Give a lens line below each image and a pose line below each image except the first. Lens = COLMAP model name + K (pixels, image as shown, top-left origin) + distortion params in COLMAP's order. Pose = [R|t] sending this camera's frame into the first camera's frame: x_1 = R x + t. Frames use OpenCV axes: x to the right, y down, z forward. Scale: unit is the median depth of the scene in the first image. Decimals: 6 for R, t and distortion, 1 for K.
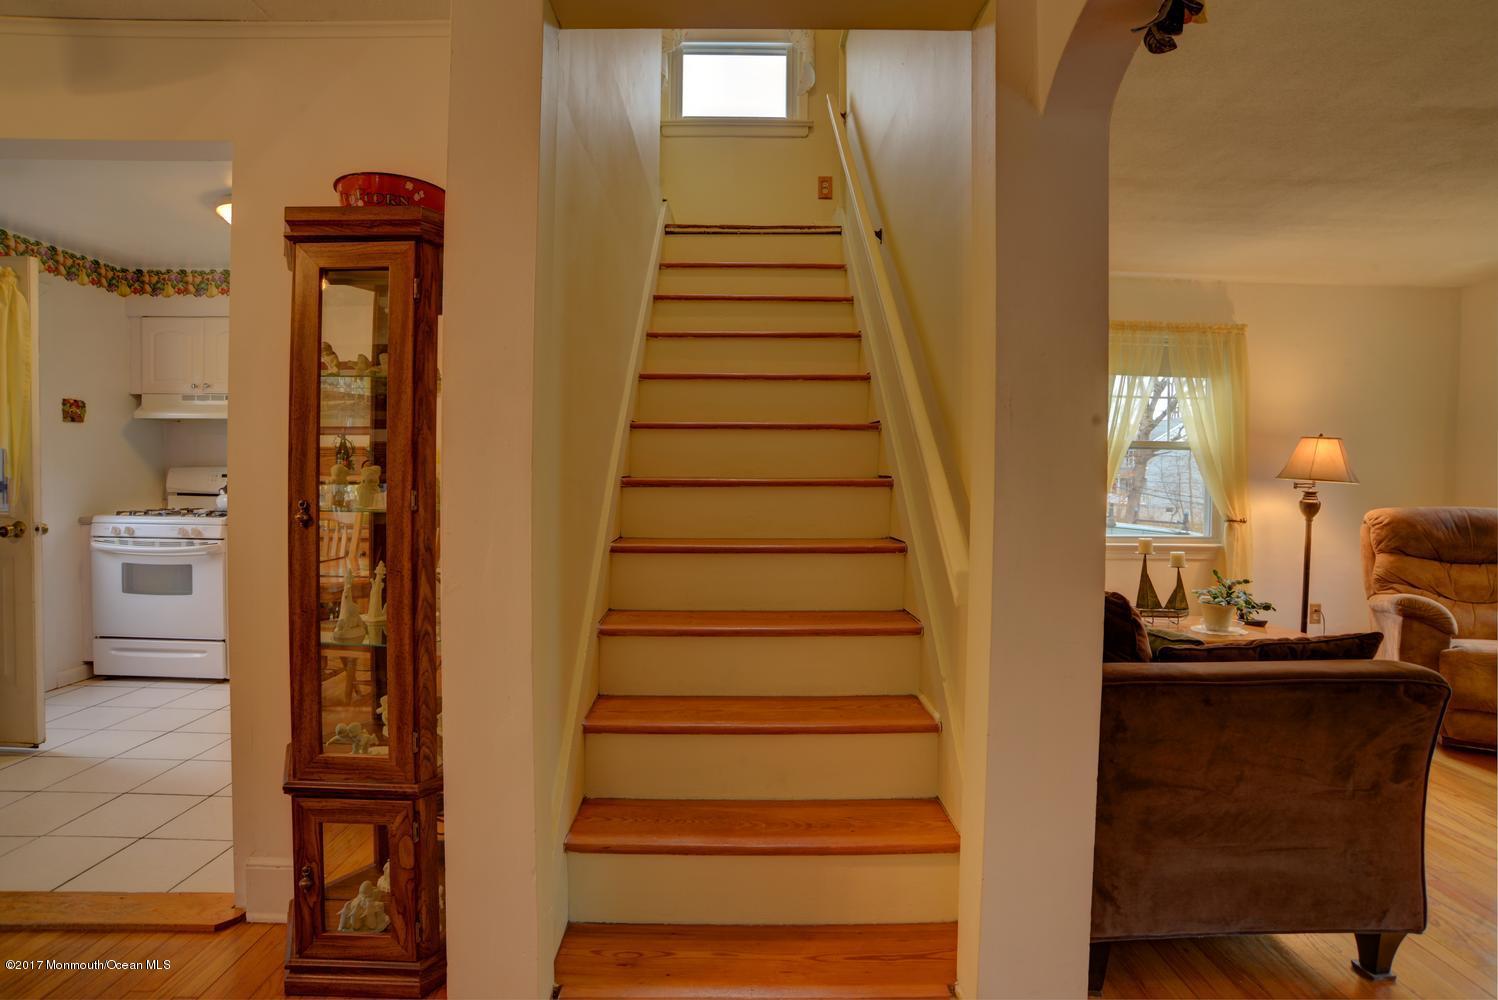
lens RADIAL K [[764.8, 0, 748.4], [0, 764.8, 489.4], [0, 0, 1]] dist [-0.098817, 0.045566]
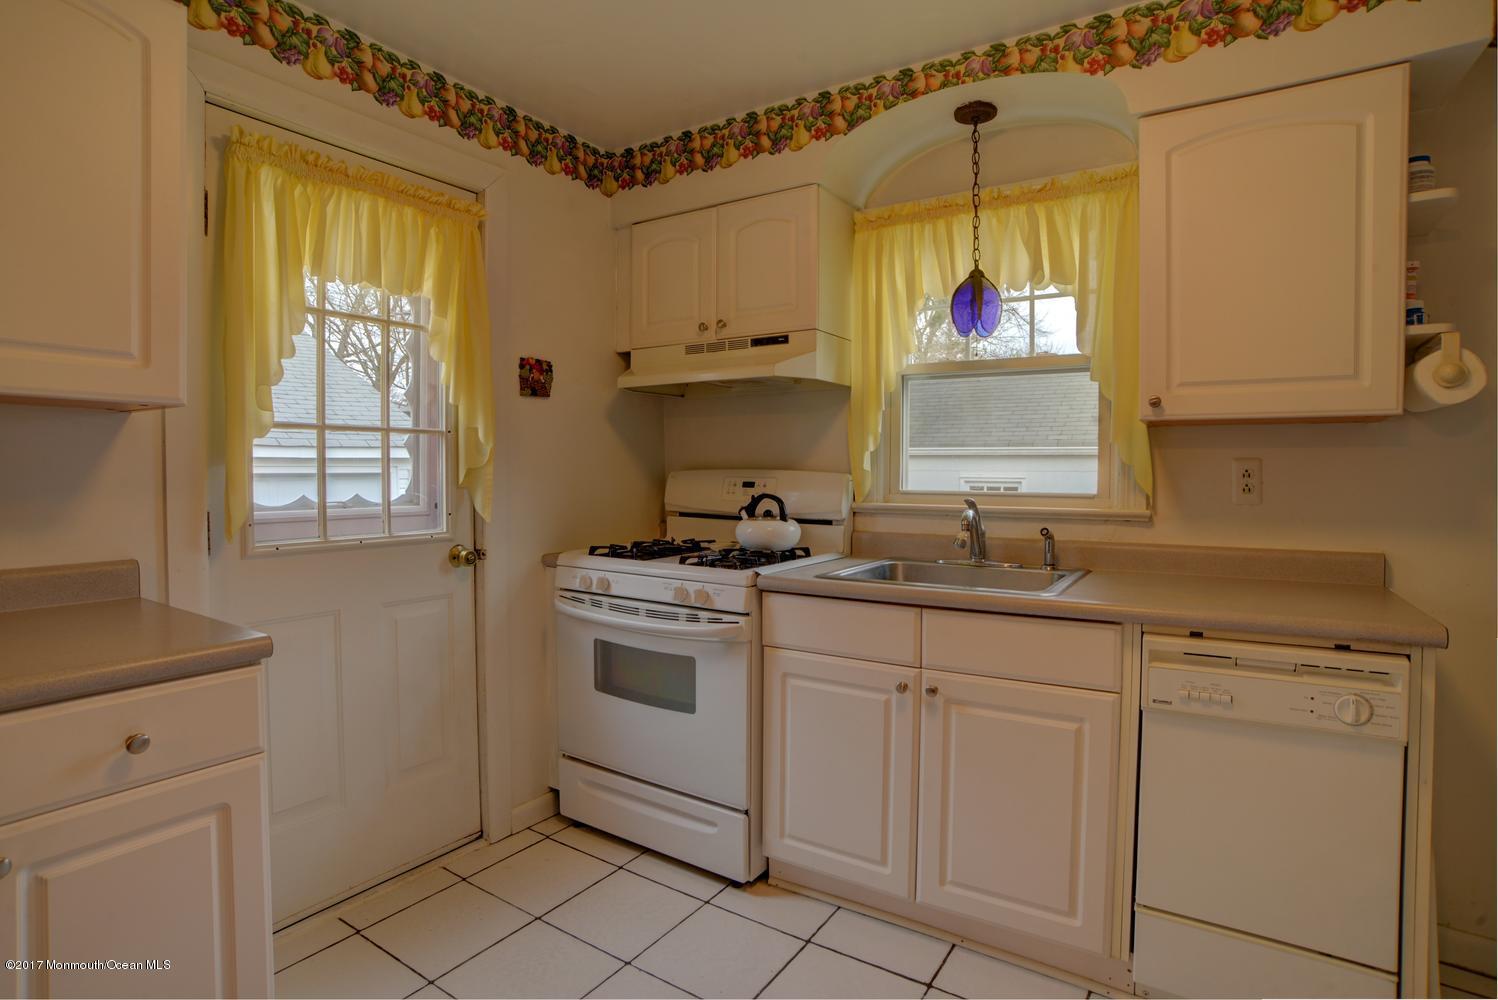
lens RADIAL K [[764.8, 0, 748.4], [0, 764.8, 489.4], [0, 0, 1]] dist [-0.098817, 0.045566]
pose [[0.826451, 0.007178, -0.562963, -0.430901], [-0.008272, 0.999966, 0.000606, -0.017683], [0.562948, 0.004156, 0.826482, 0.581593]]
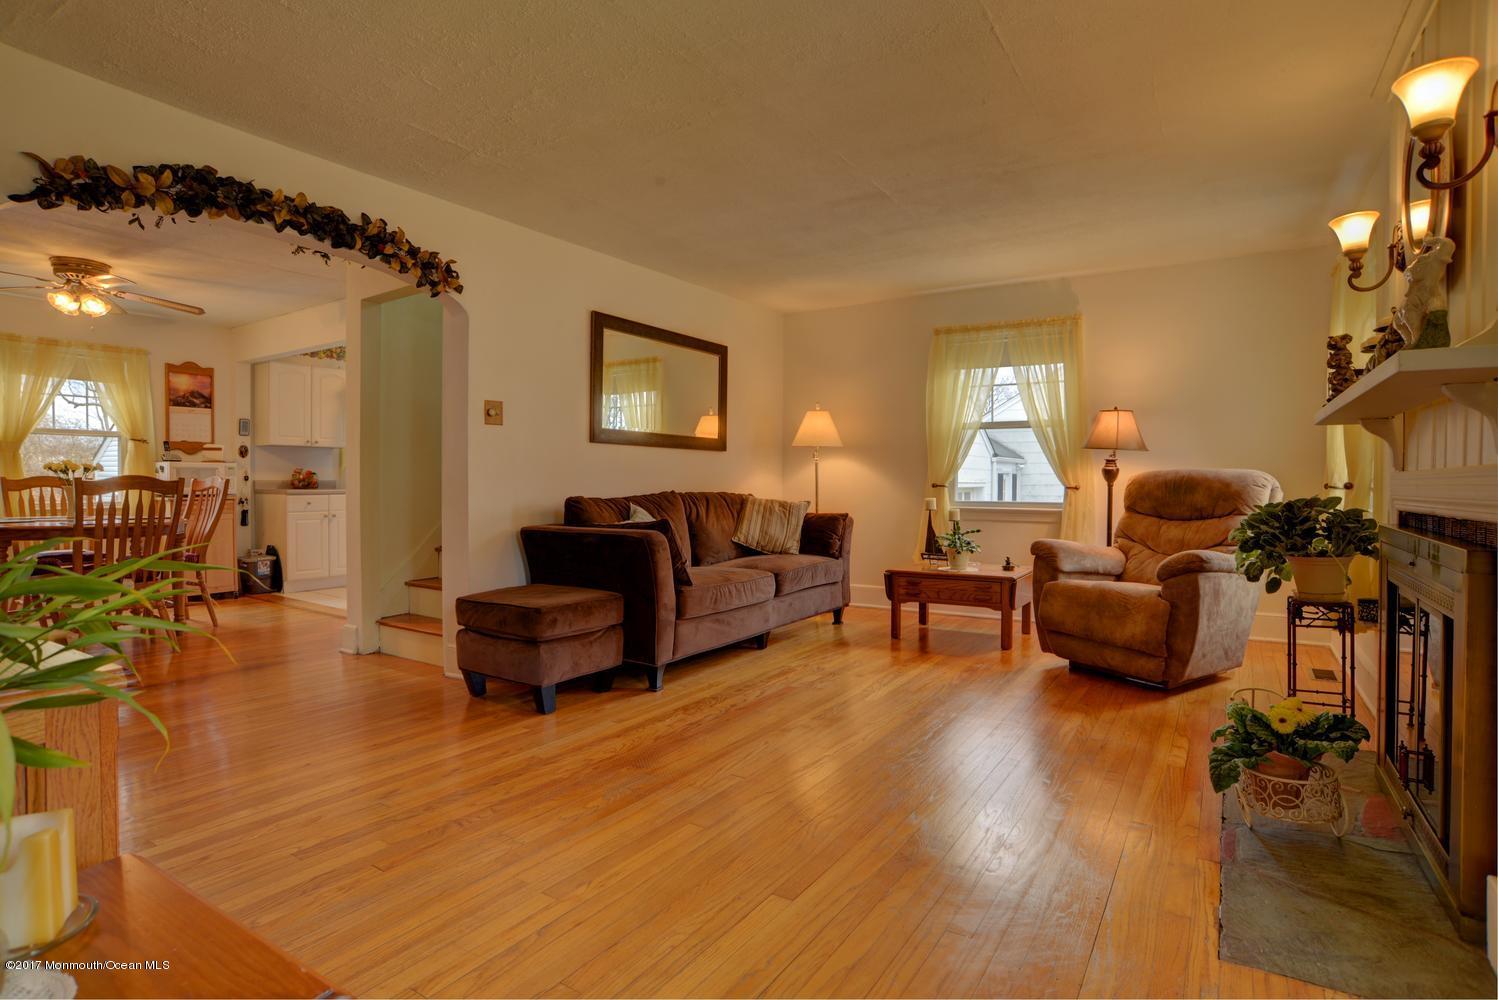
lens RADIAL K [[764.8, 0, 748.4], [0, 764.8, 489.4], [0, 0, 1]] dist [-0.098817, 0.045566]
pose [[0.829297, -0.003385, -0.558798, 0.978022], [-0.002897, 0.999942, -0.010358, 0.063799], [0.558801, 0.010209, 0.829239, -0.252569]]
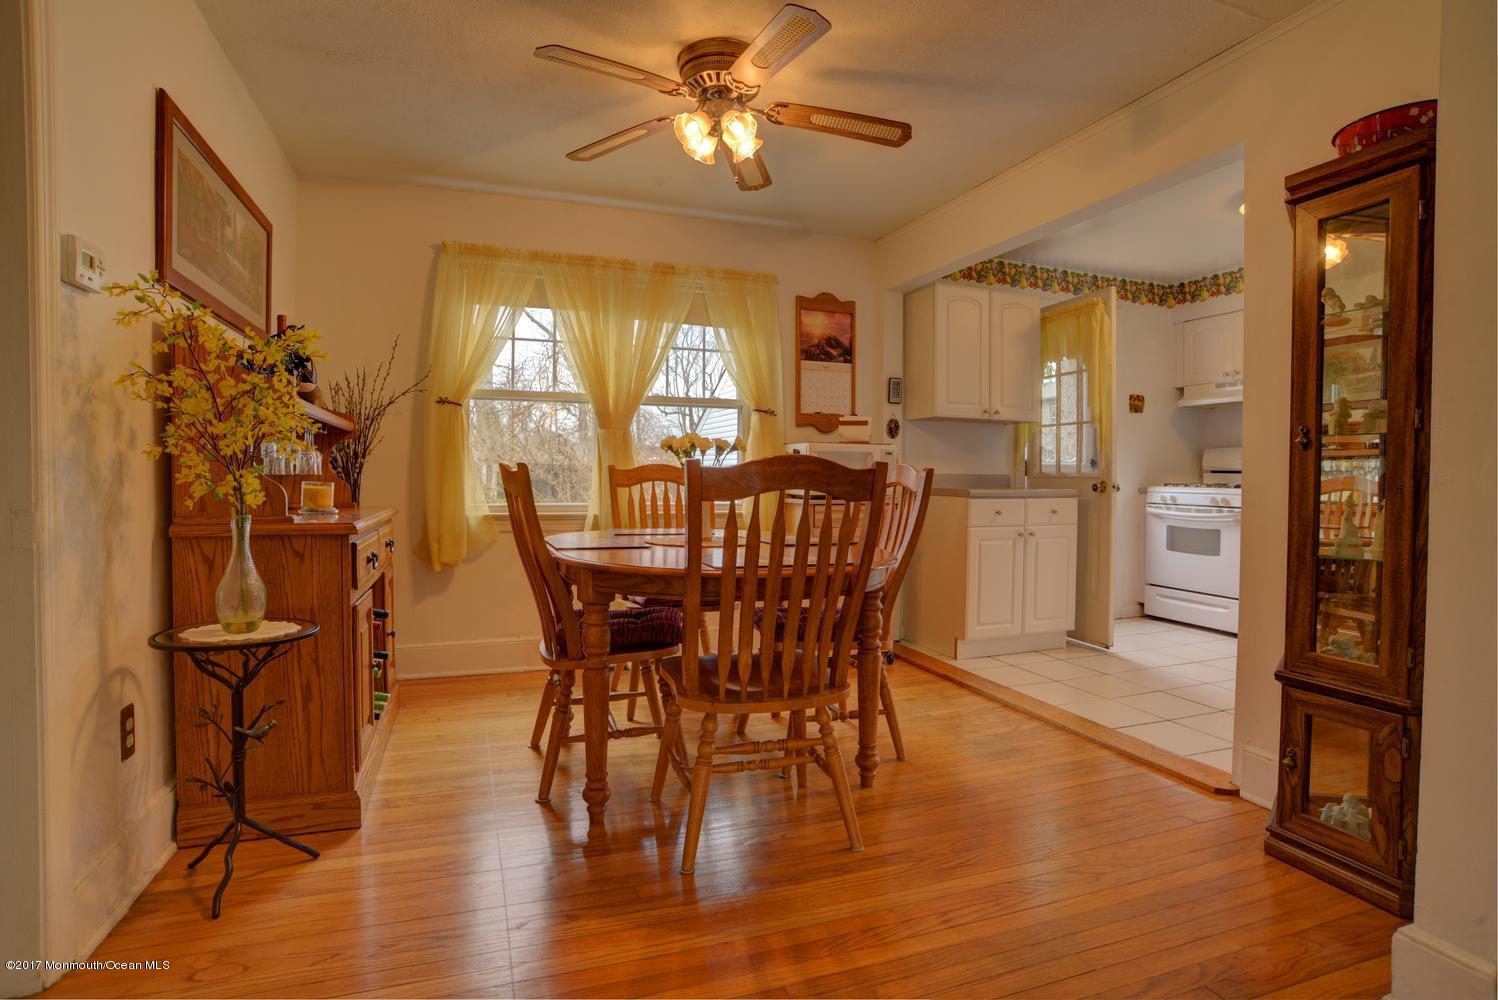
lens RADIAL K [[764.8, 0, 748.4], [0, 764.8, 489.4], [0, 0, 1]] dist [-0.098817, 0.045566]
pose [[0.336016, 0.008415, -0.941819, 0.076492], [-0.022335, 0.999750, 0.000965, 0.056046], [0.941592, 0.020711, 0.336120, -0.079430]]
